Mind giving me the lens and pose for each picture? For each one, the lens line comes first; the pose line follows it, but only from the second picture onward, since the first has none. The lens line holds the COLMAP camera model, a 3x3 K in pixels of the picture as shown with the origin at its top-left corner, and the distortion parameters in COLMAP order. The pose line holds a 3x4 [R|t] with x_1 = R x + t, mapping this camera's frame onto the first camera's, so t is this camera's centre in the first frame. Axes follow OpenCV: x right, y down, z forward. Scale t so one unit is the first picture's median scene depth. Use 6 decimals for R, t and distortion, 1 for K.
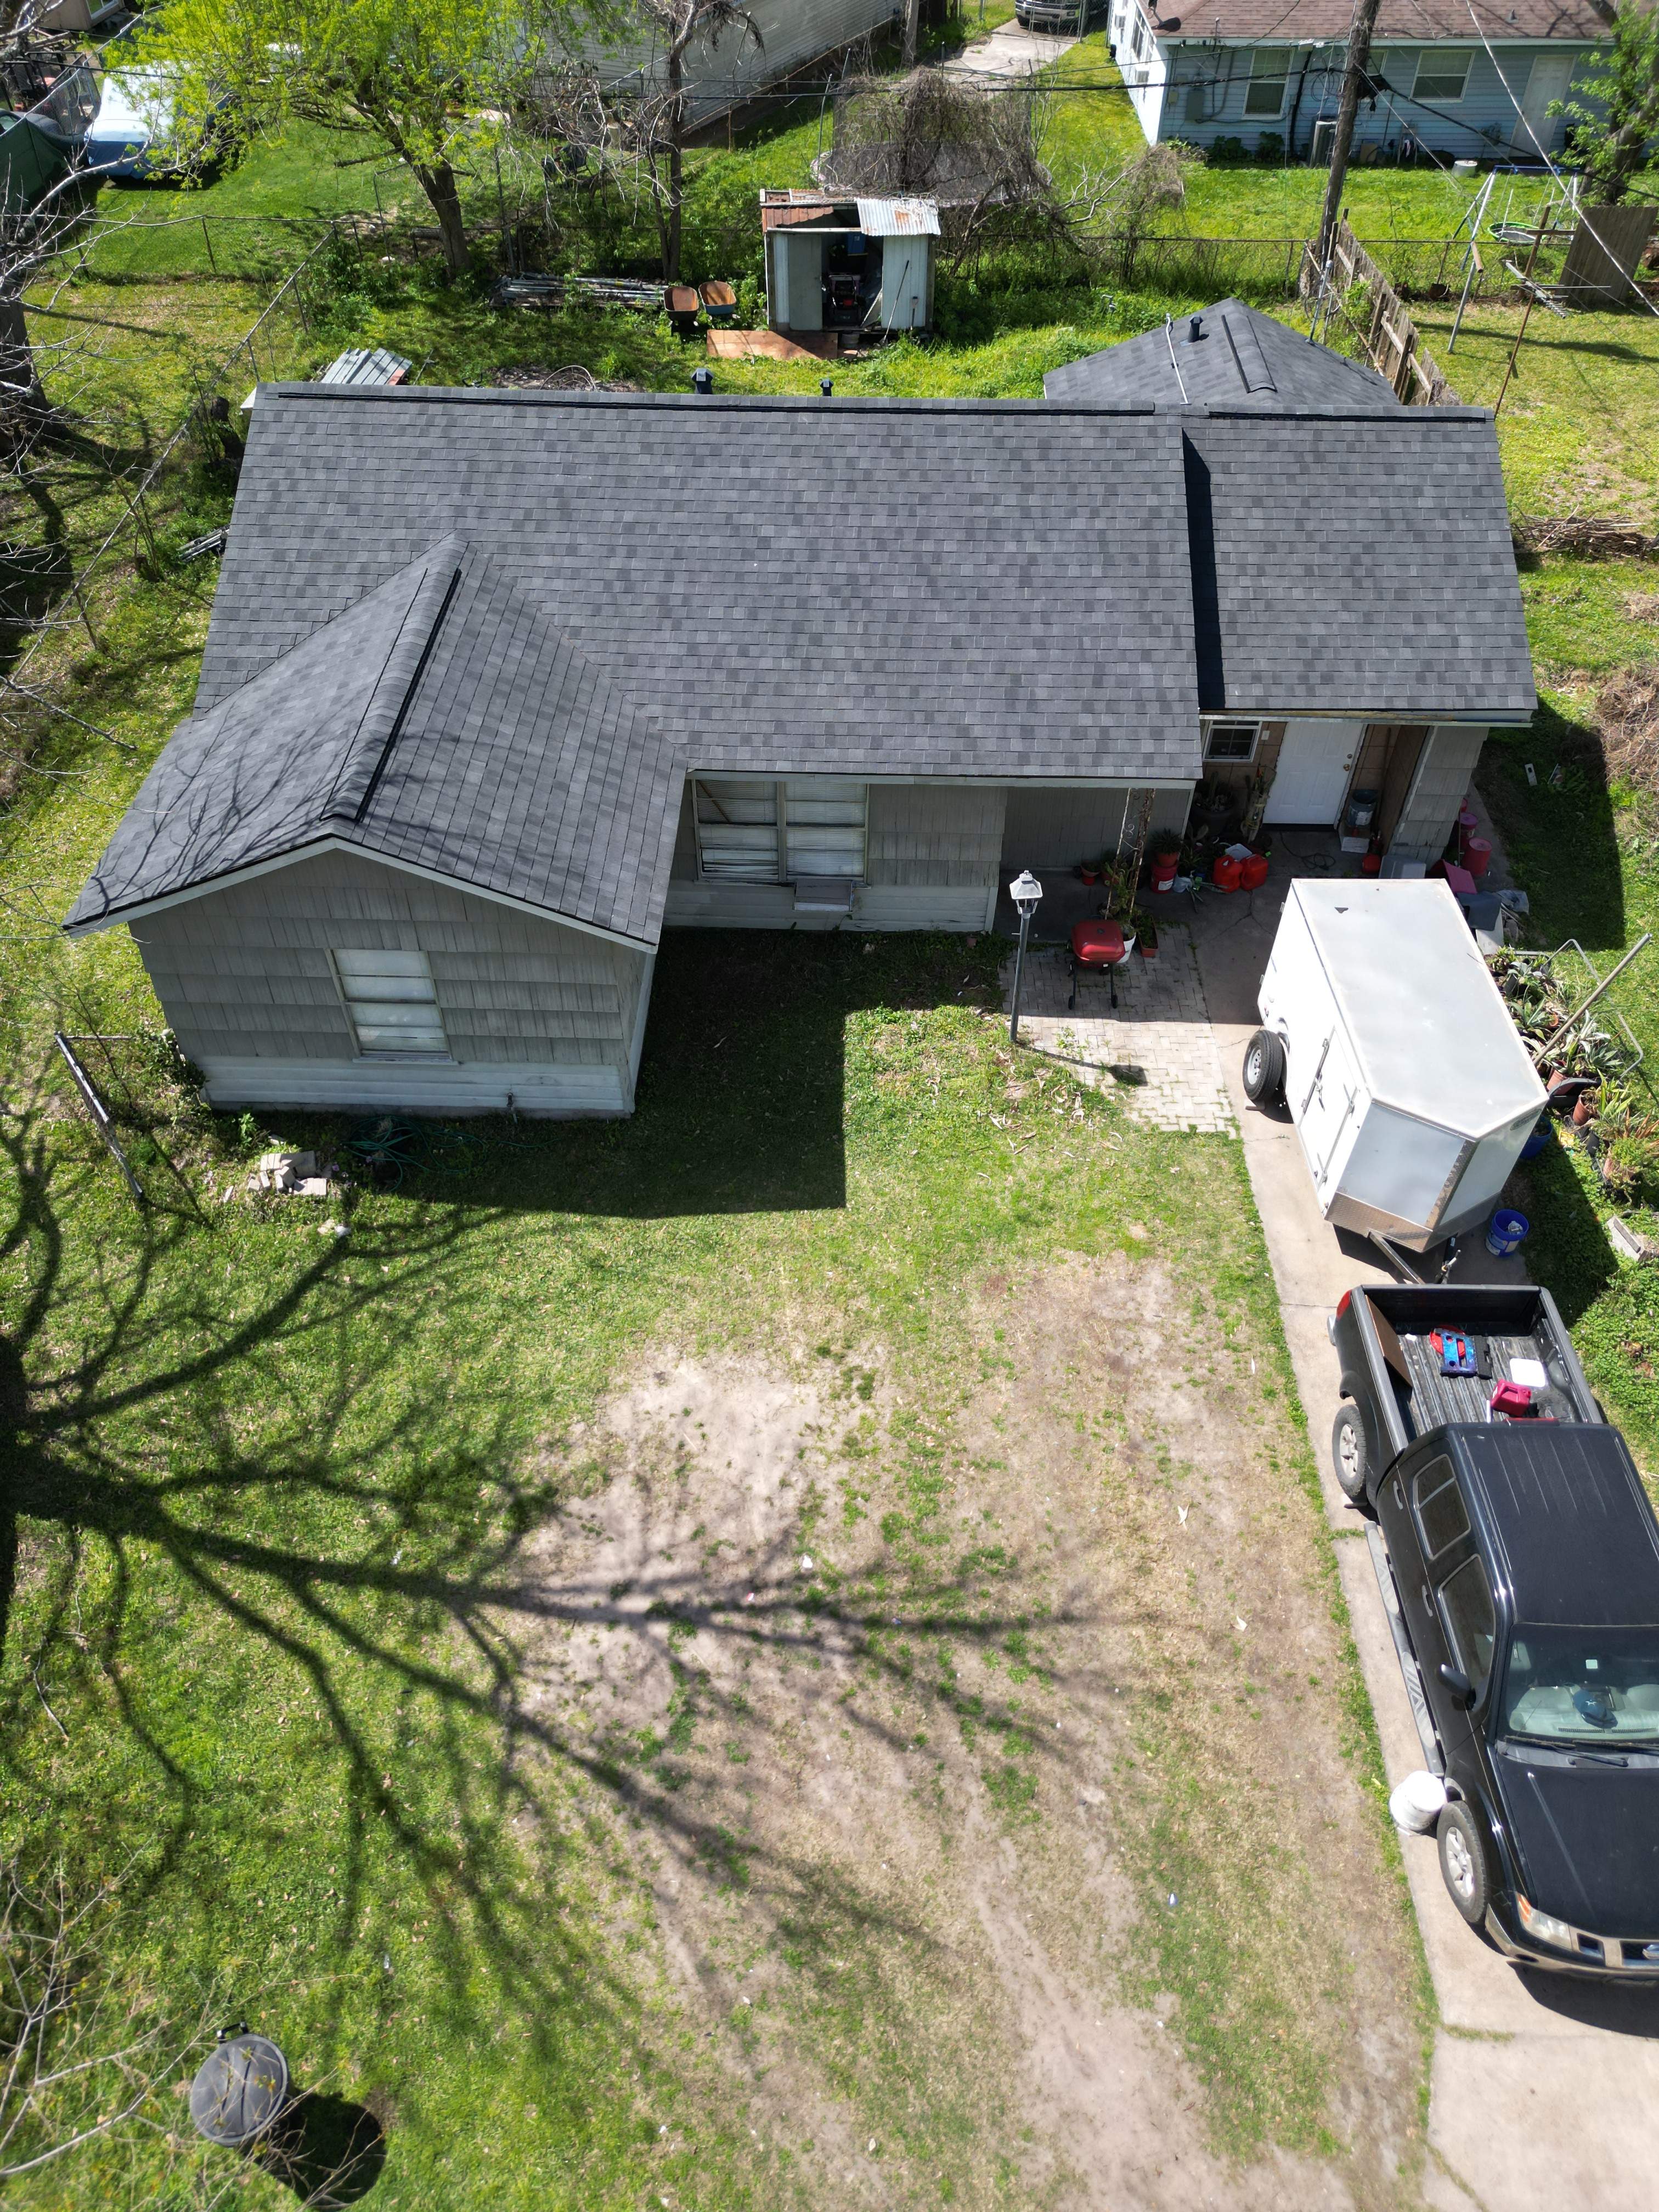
lens RADIAL K [[1553.2, 0, 825.4], [0, 1553.2, 1110.5], [0, 0, 1]] dist [0.072877, -0.074121]
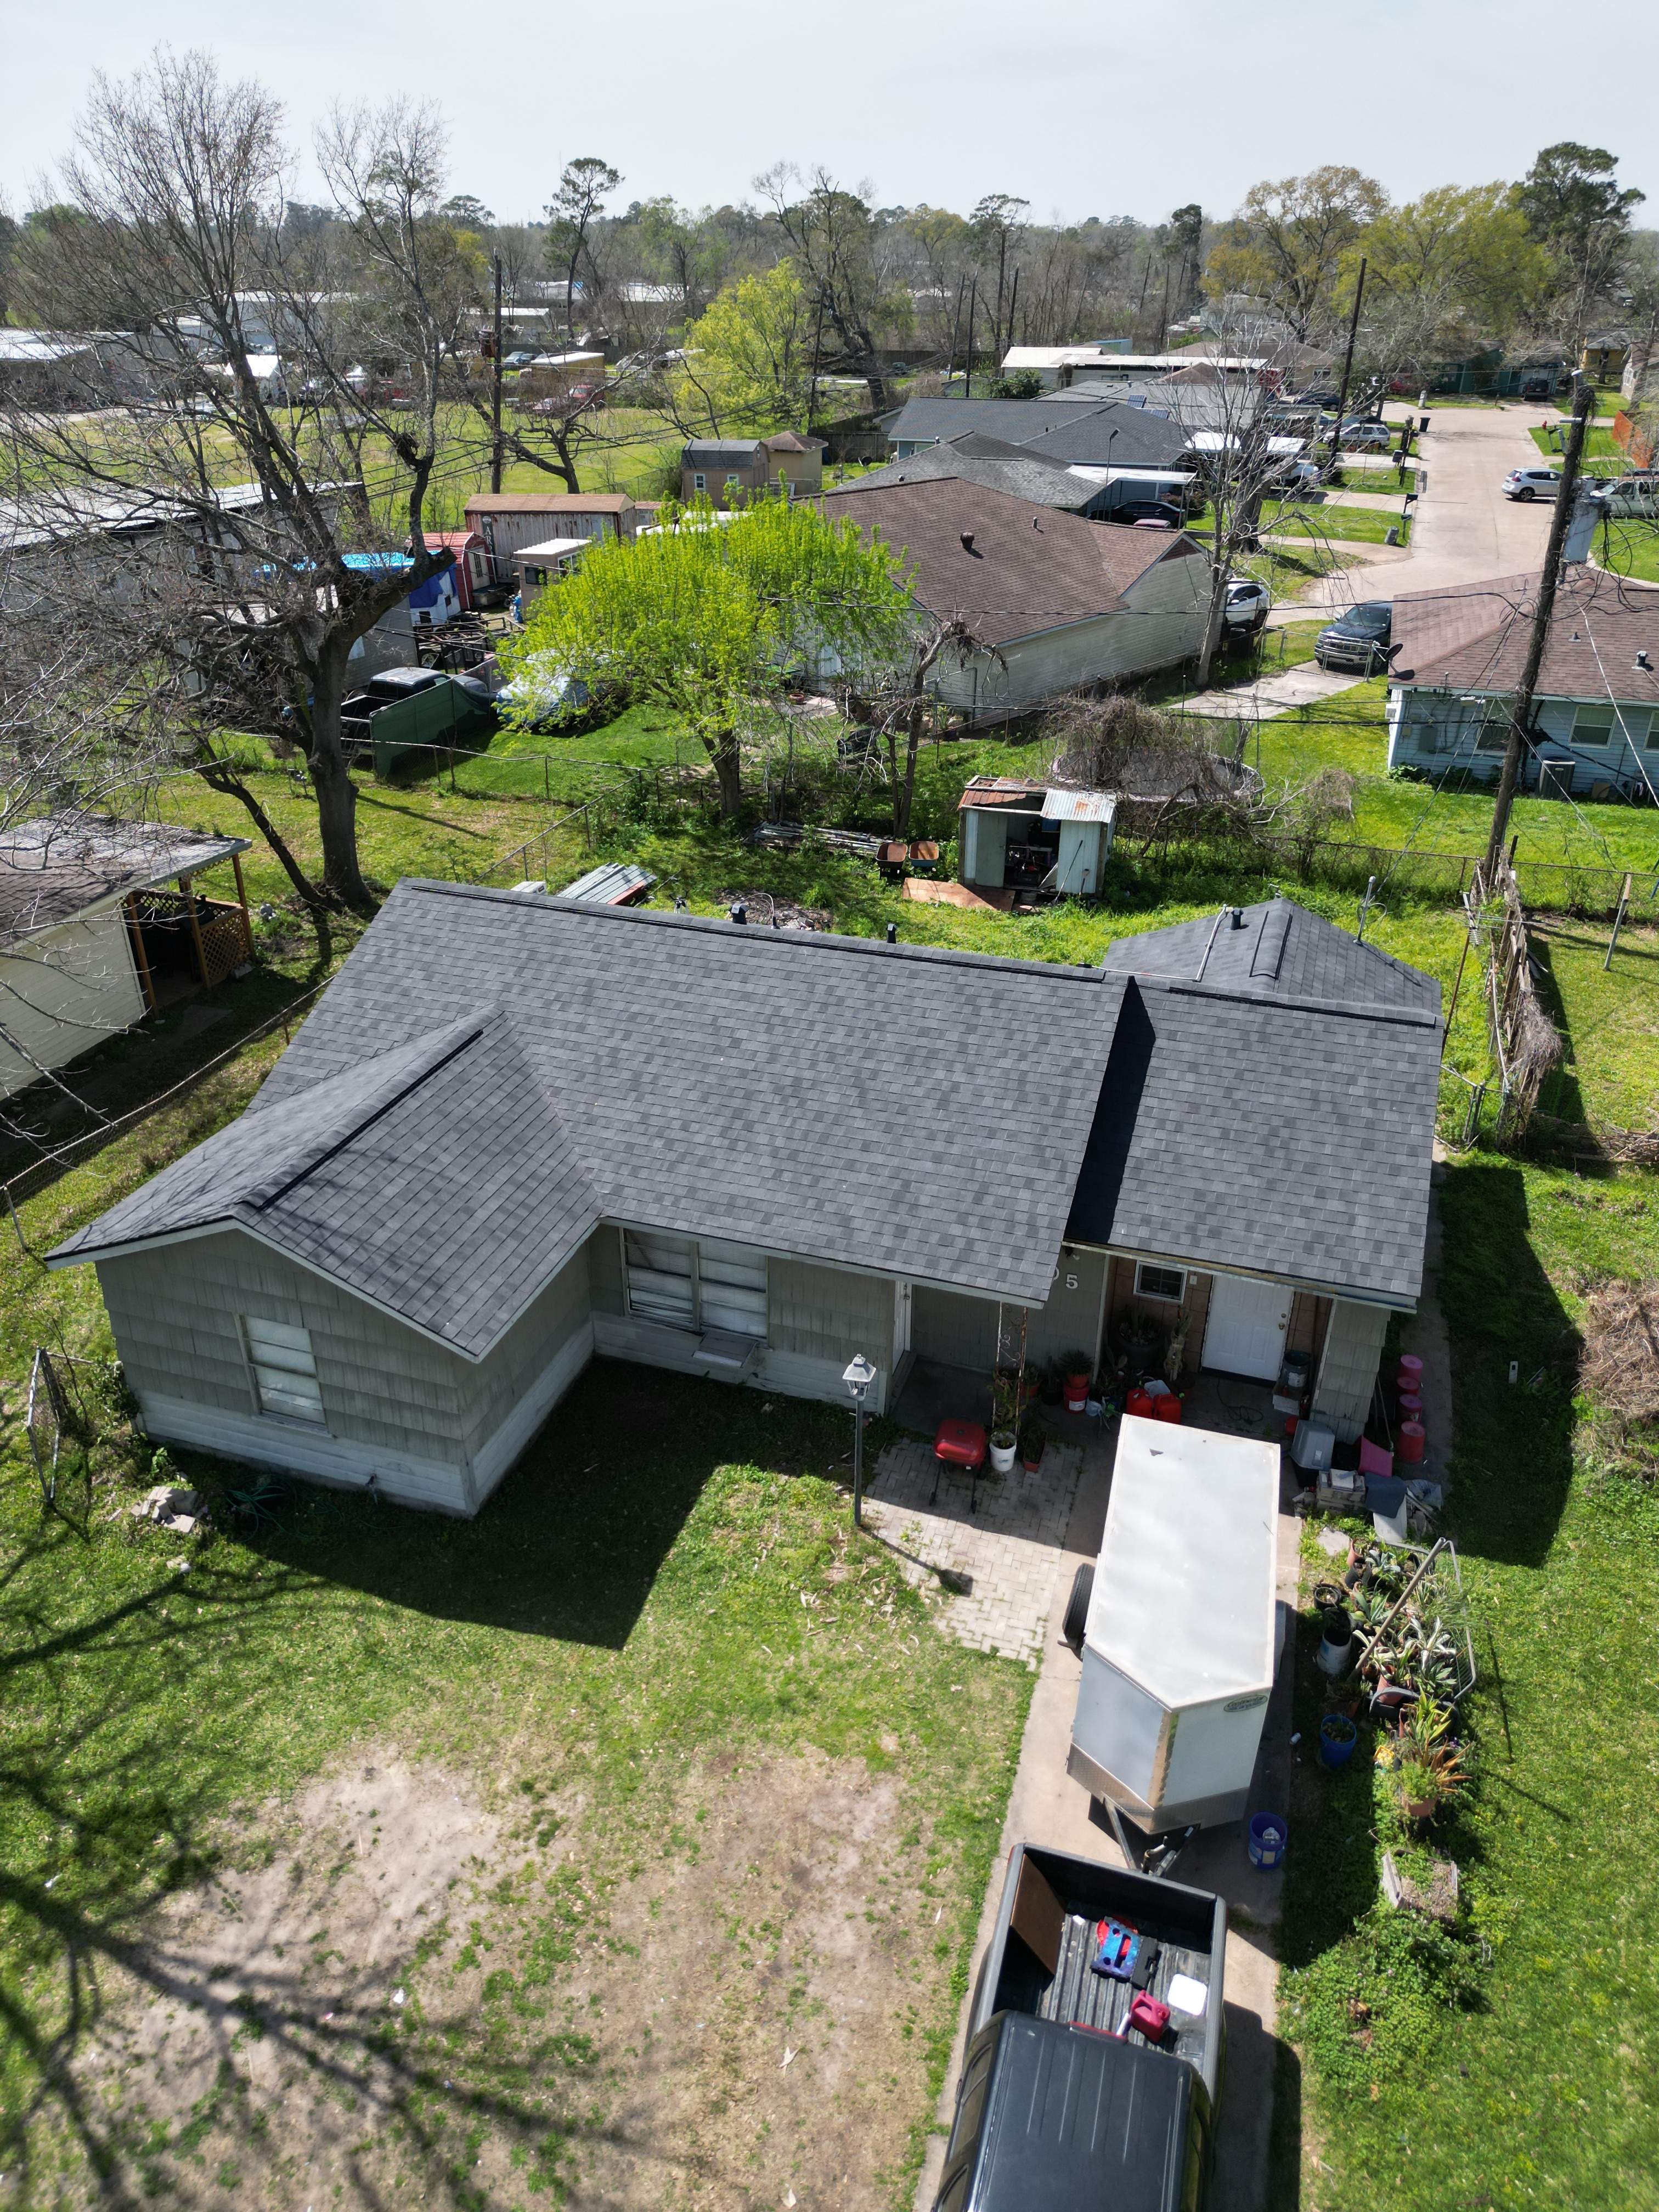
lens RADIAL K [[1553.2, 0, 825.4], [0, 1553.2, 1110.5], [0, 0, 1]] dist [0.072877, -0.074121]
pose [[0.956987, 0.138227, -0.255085, 0.363510], [-0.208829, 0.938526, -0.274879, -0.015201], [0.201408, 0.316325, 0.927024, -0.038339]]
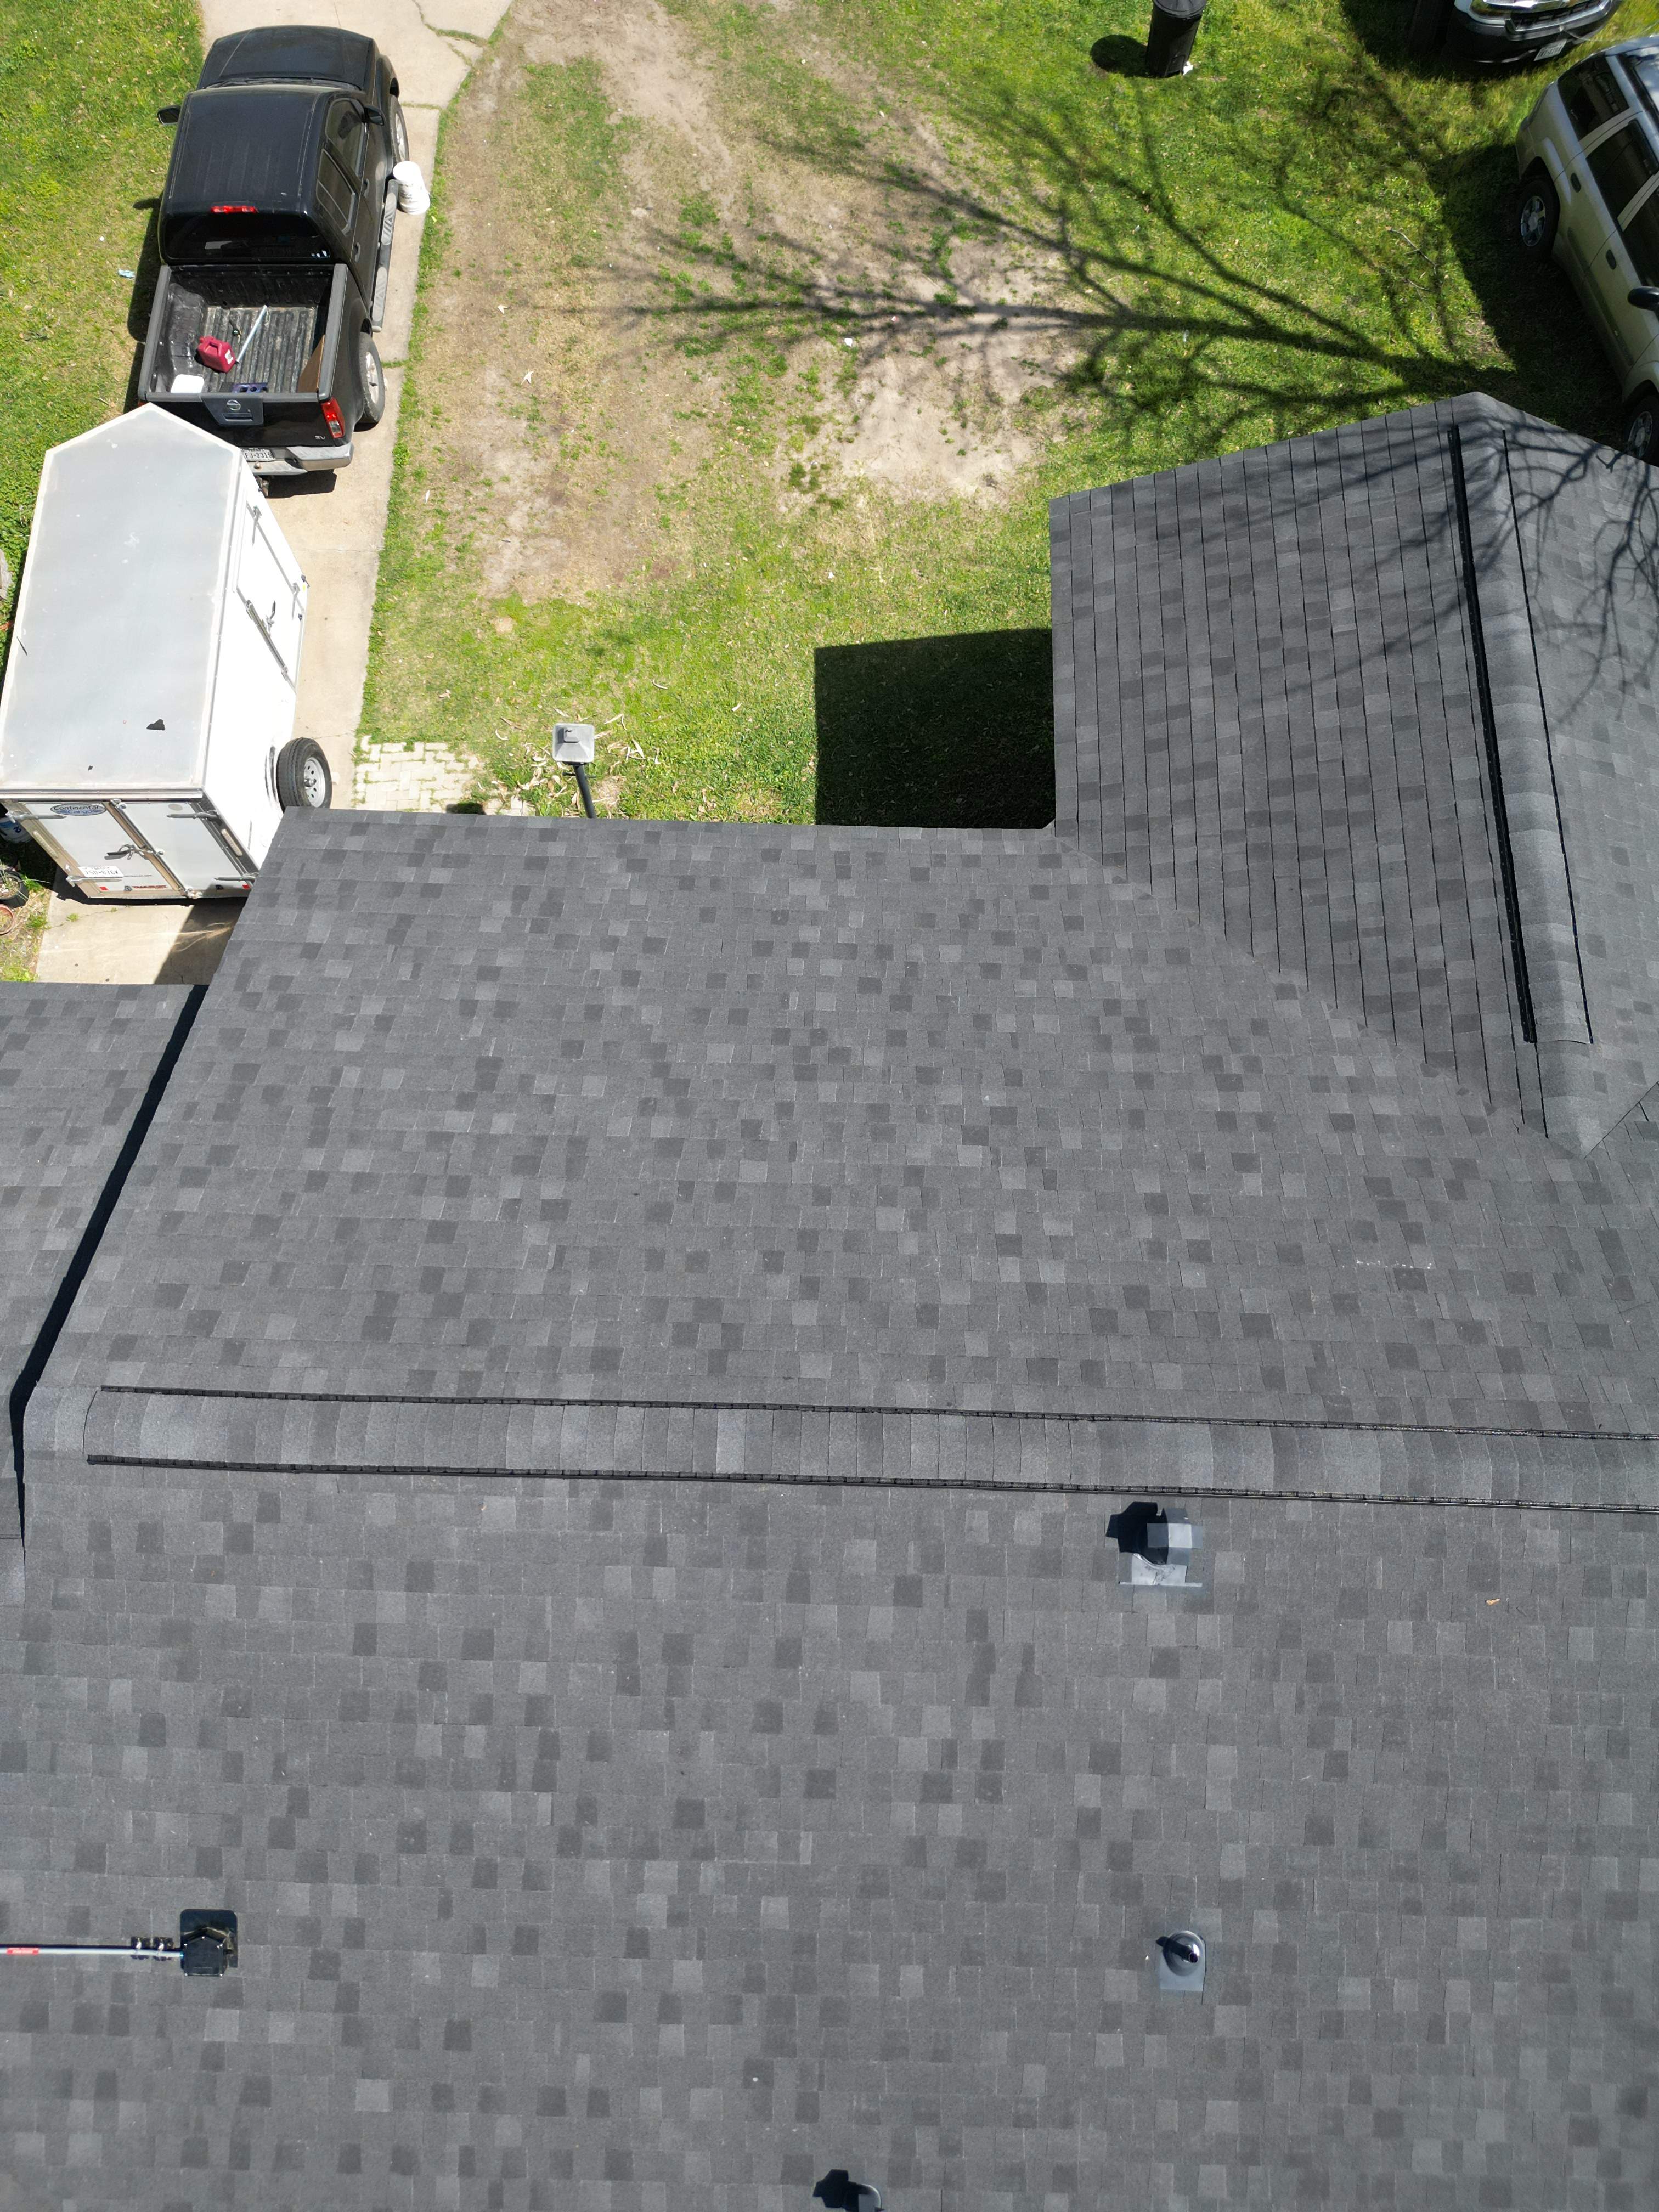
lens RADIAL K [[1553.2, 0, 825.4], [0, 1553.2, 1110.5], [0, 0, 1]] dist [0.072877, -0.074121]
pose [[-0.999893, -0.000323, -0.014626, 0.020735], [-0.012978, -0.441790, 0.897025, -0.919440], [-0.006752, 0.897118, 0.441738, 0.857741]]
